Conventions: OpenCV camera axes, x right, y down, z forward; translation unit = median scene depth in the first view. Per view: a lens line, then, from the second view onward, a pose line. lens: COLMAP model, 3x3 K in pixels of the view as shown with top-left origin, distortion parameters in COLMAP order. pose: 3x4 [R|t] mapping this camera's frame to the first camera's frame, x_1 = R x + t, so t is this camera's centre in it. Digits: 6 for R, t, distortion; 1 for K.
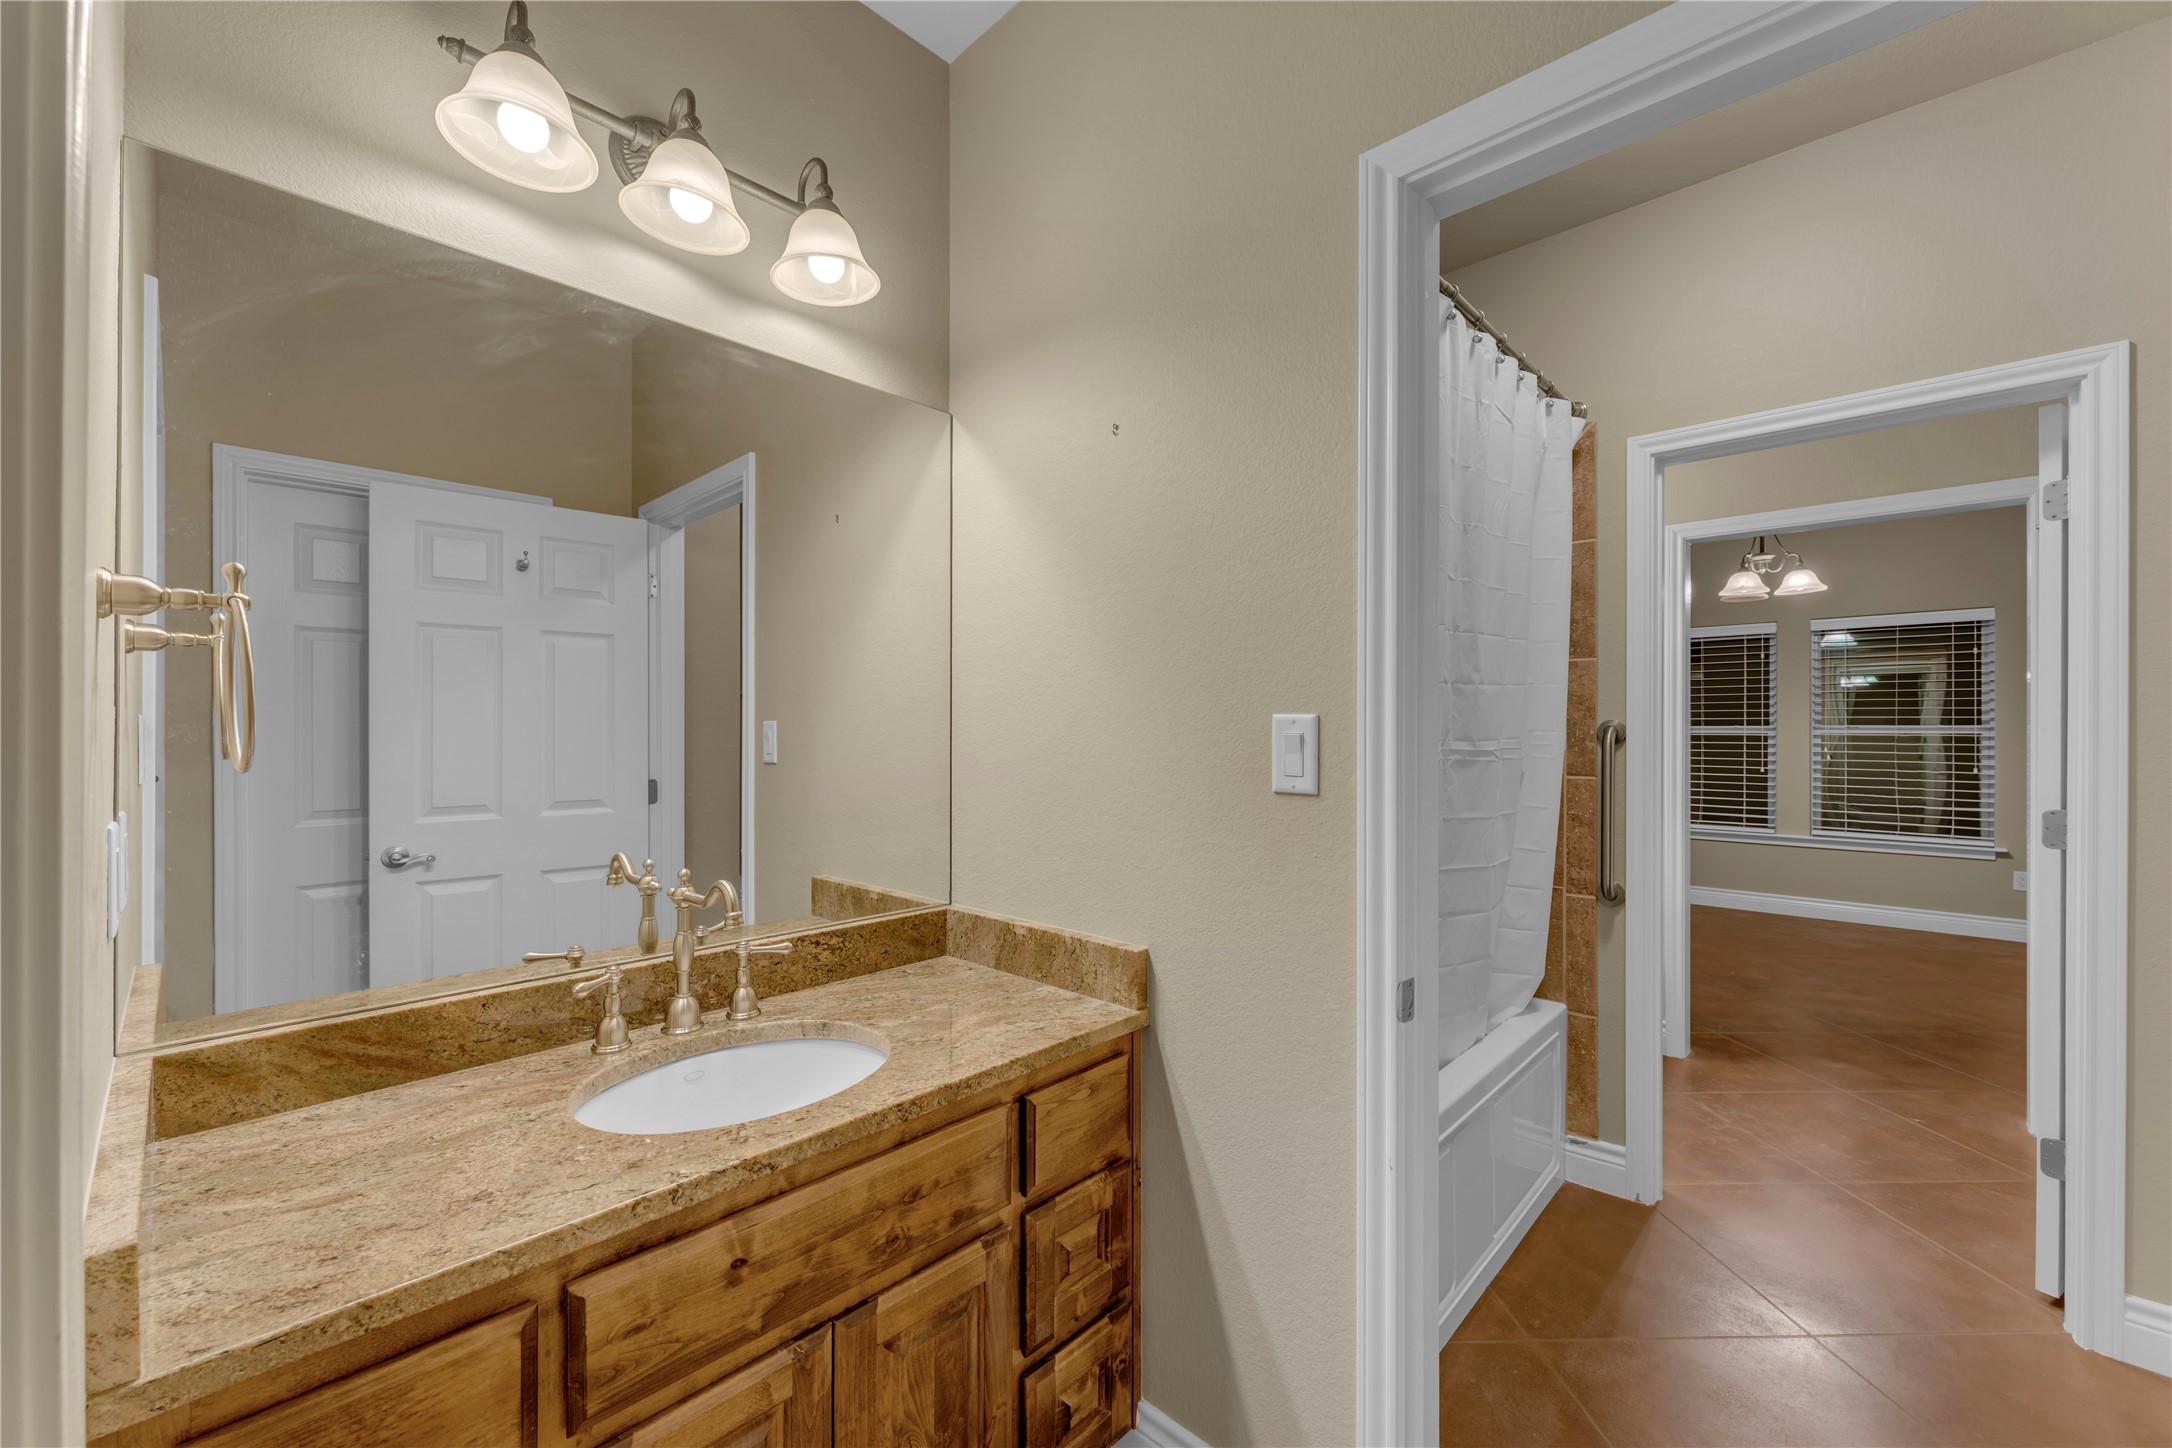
lens RADIAL K [[863.3, 0, 1107.4], [0, 863.3, 729.2], [0, 0, 1]] dist [-0.002431, -0.000488]
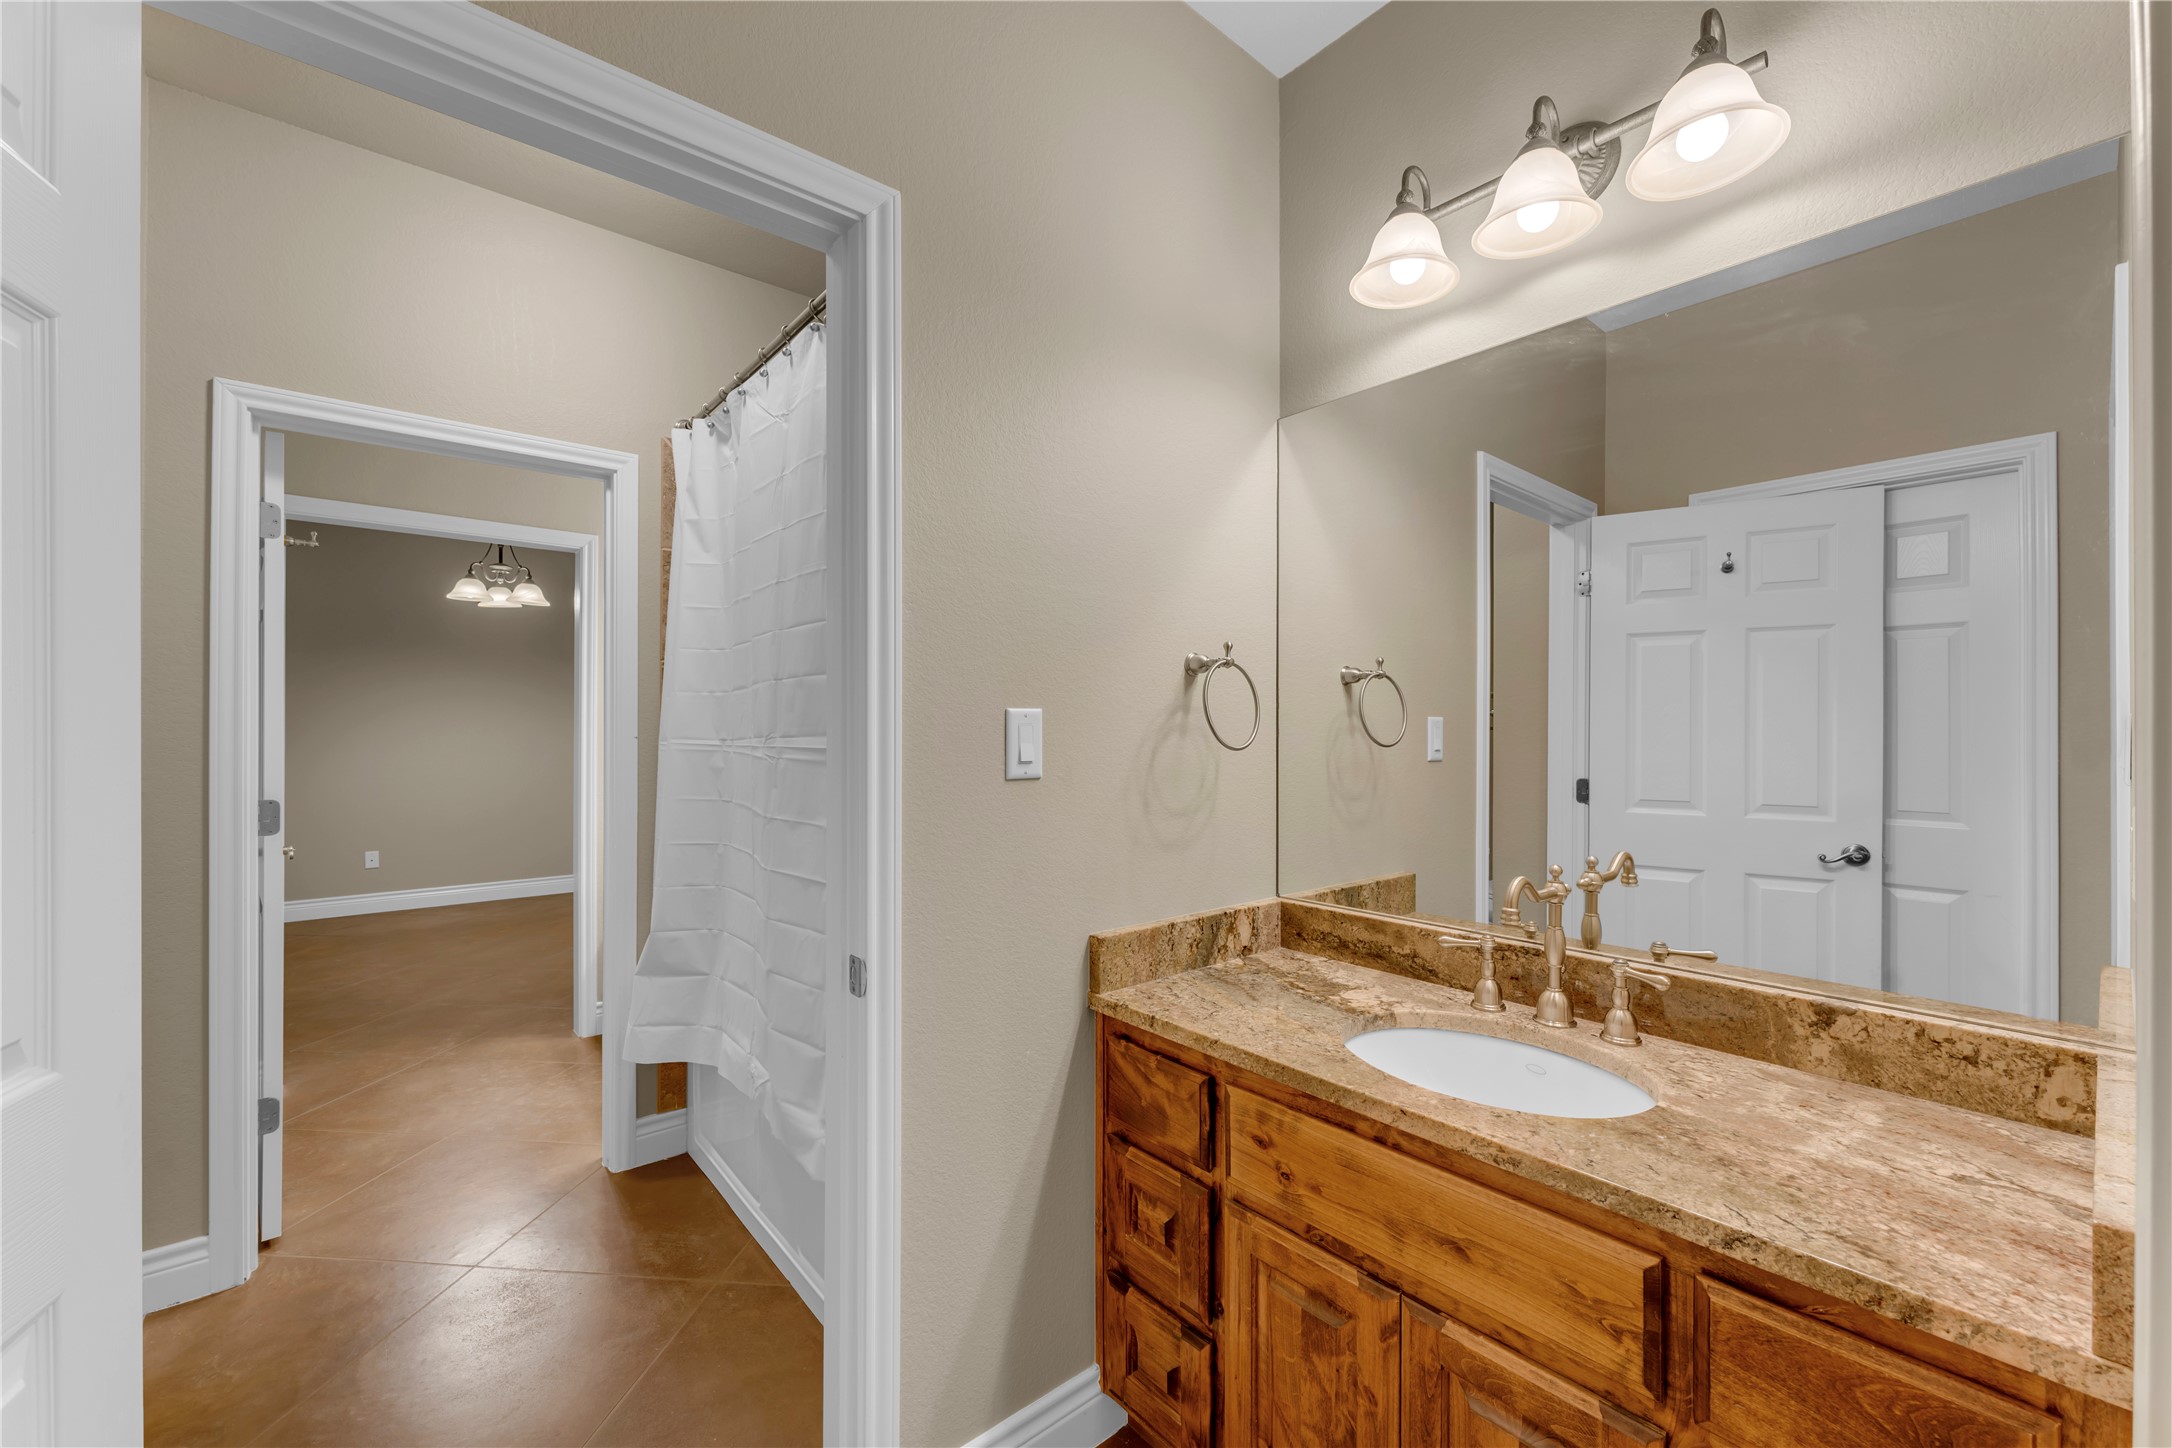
lens RADIAL K [[863.3, 0, 1093.3], [0, 863.3, 724.7], [0, 0, 1]] dist [-0.002431, -0.000488]
pose [[-0.124769, -0.006234, -0.992166, 0.567722], [0.004703, 0.999965, -0.006875, 0.003672], [0.992175, -0.005524, -0.124735, 0.585661]]
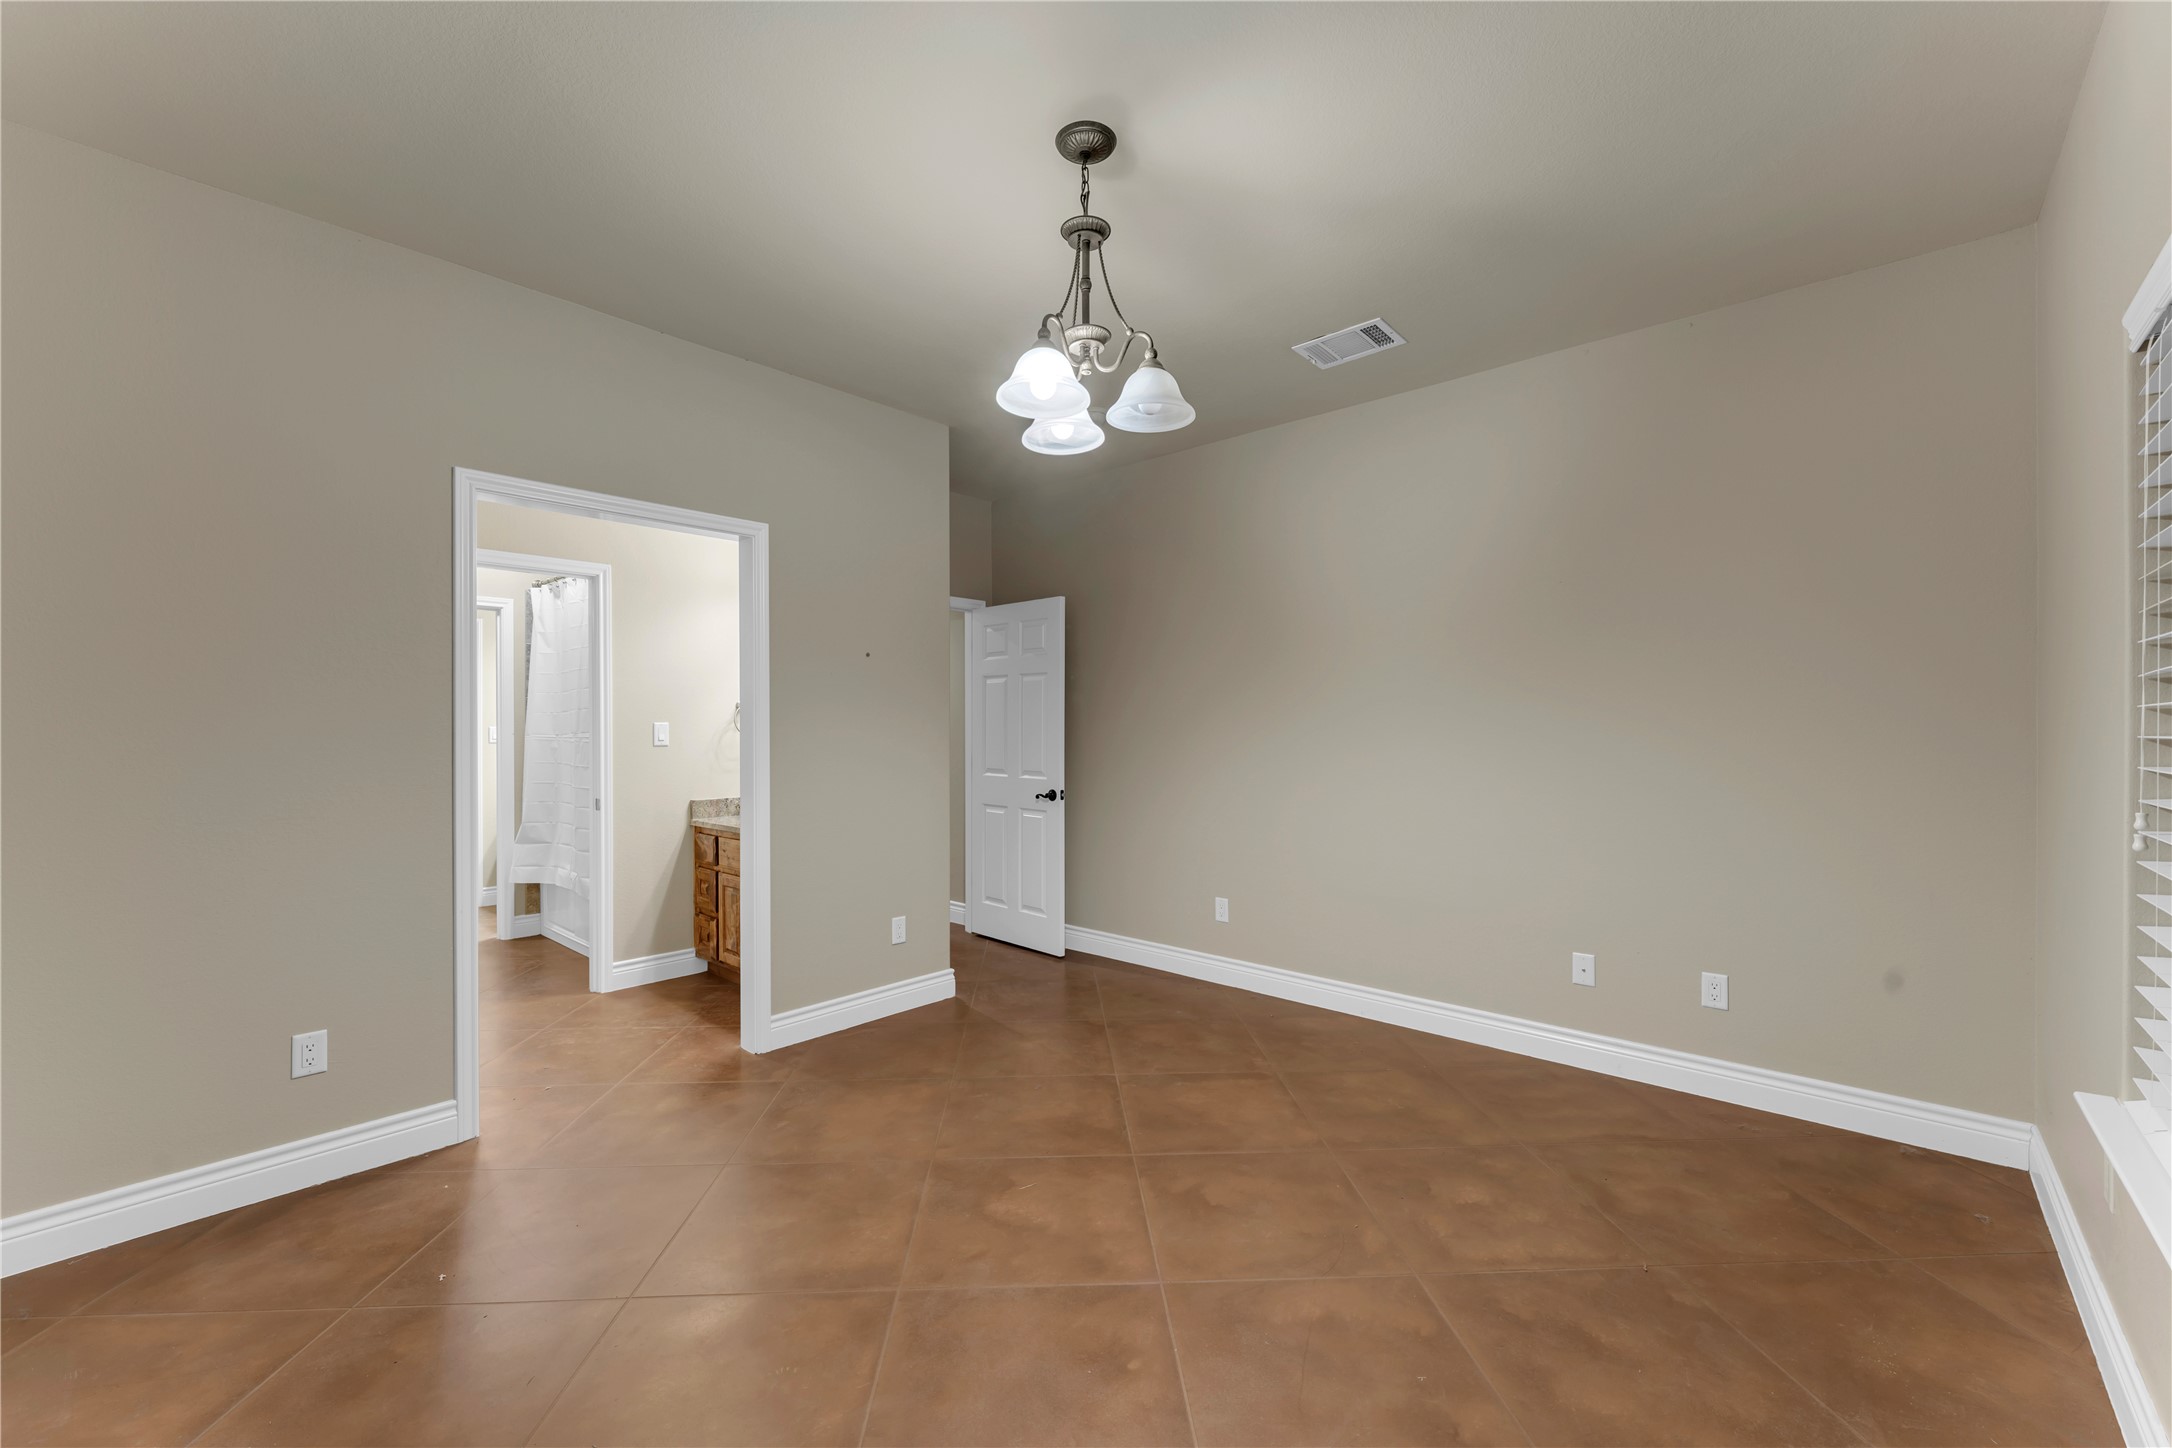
lens RADIAL K [[863.3, 0, 1103.7], [0, 863.3, 737.3], [0, 0, 1]] dist [-0.002431, -0.000488]
pose [[0.018545, 0.004430, -0.999818, 1.957187], [0.004859, 0.999978, 0.004520, 0.017201], [0.999816, -0.004942, 0.018523, 1.451876]]
